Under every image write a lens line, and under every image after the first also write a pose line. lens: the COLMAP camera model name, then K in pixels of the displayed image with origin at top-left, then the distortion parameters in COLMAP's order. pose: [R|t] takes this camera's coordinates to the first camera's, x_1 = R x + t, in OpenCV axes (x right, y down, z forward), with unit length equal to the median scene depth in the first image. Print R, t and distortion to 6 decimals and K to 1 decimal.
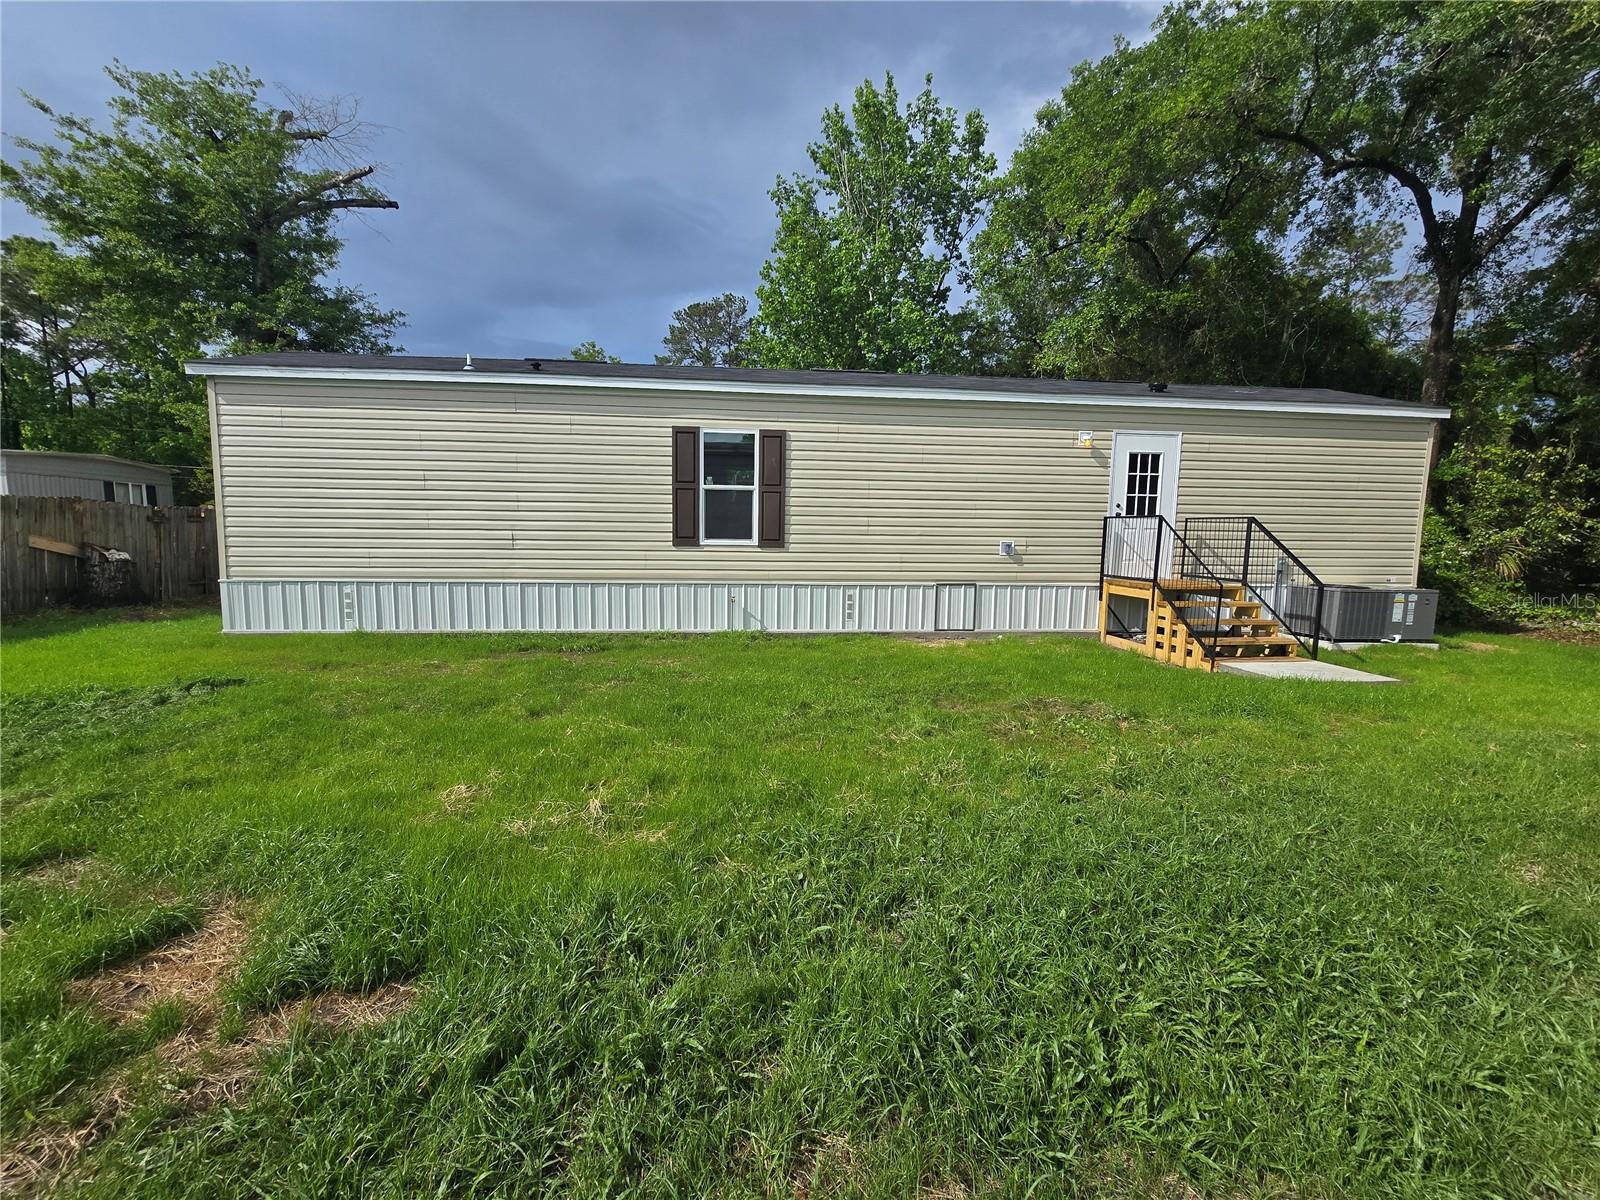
lens RADIAL K [[714.9, 0, 799.6], [0, 714.9, 596.6], [0, 0, 1]] dist [-0.009003, 0.002725]
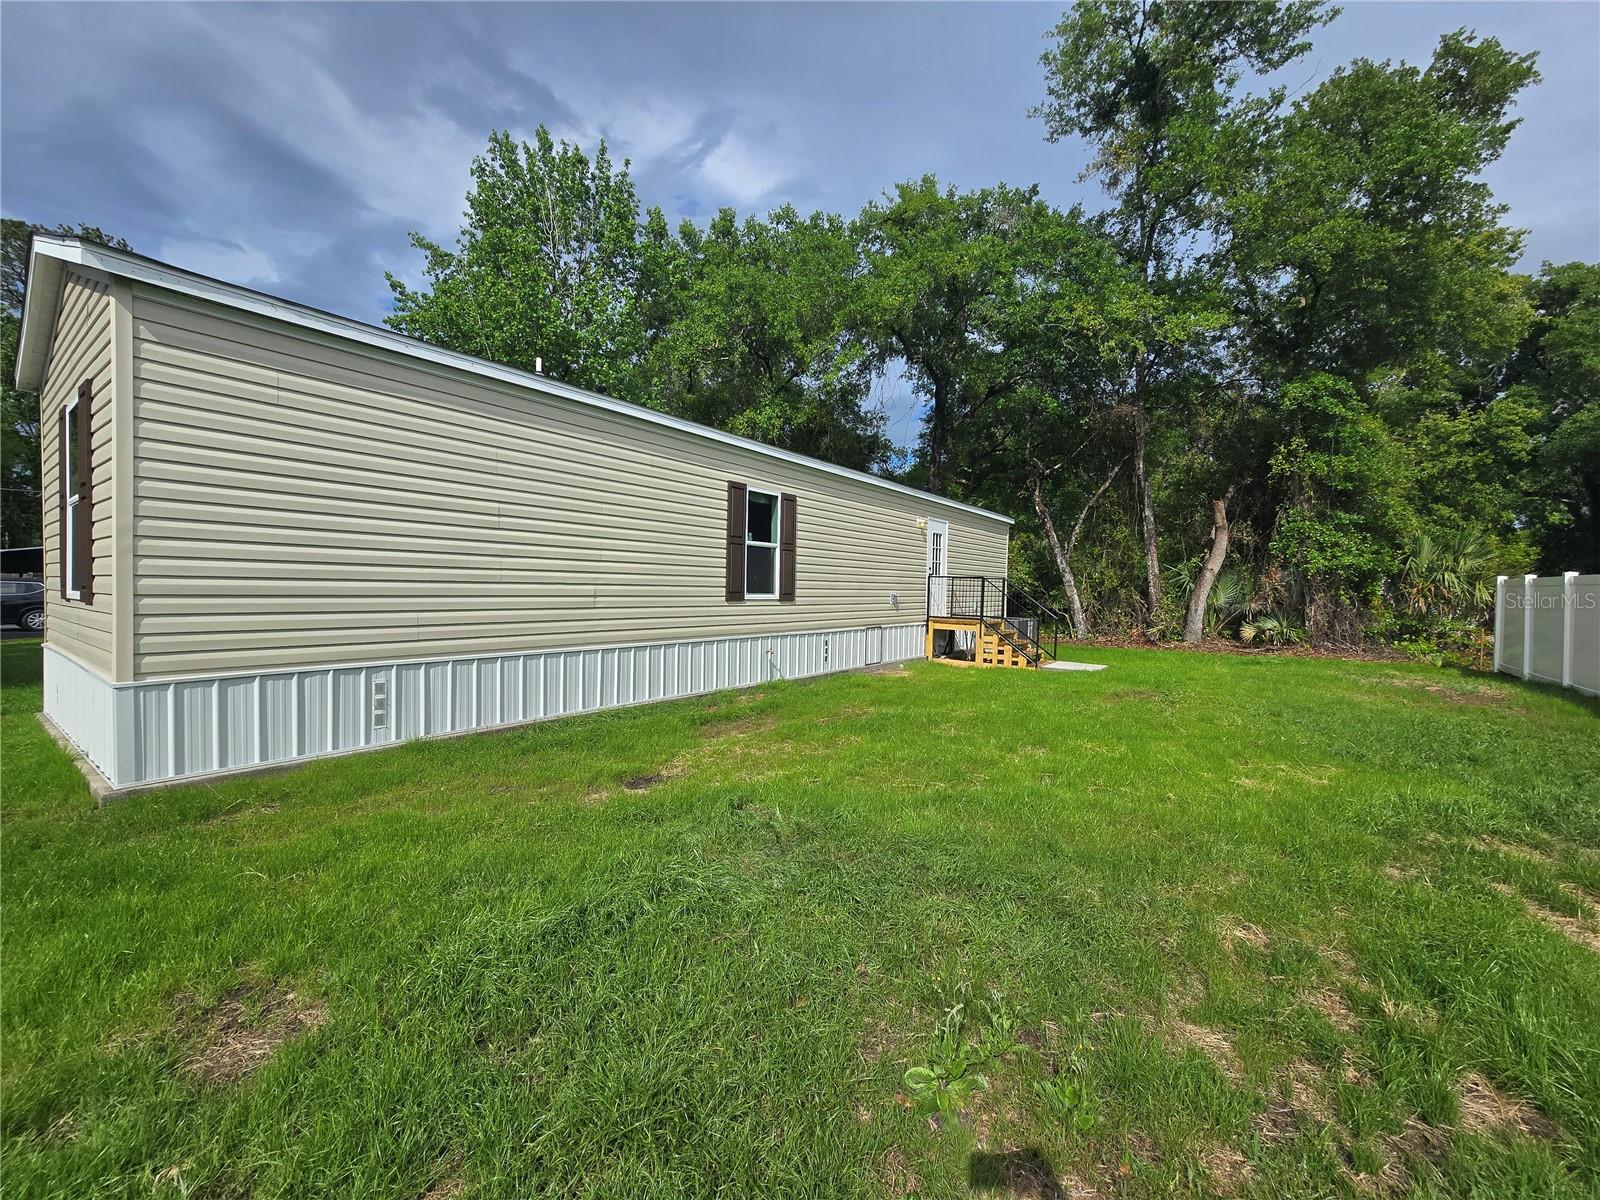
lens RADIAL K [[674.2, 0, 808.7], [0, 674.2, 602.5], [0, 0, 1]] dist [-0.001707, -0.000788]
pose [[0.660996, -0.016961, 0.750198, -0.790726], [0.055525, 0.998109, -0.026356, -0.038067], [-0.748332, 0.059076, 0.660688, 0.303740]]
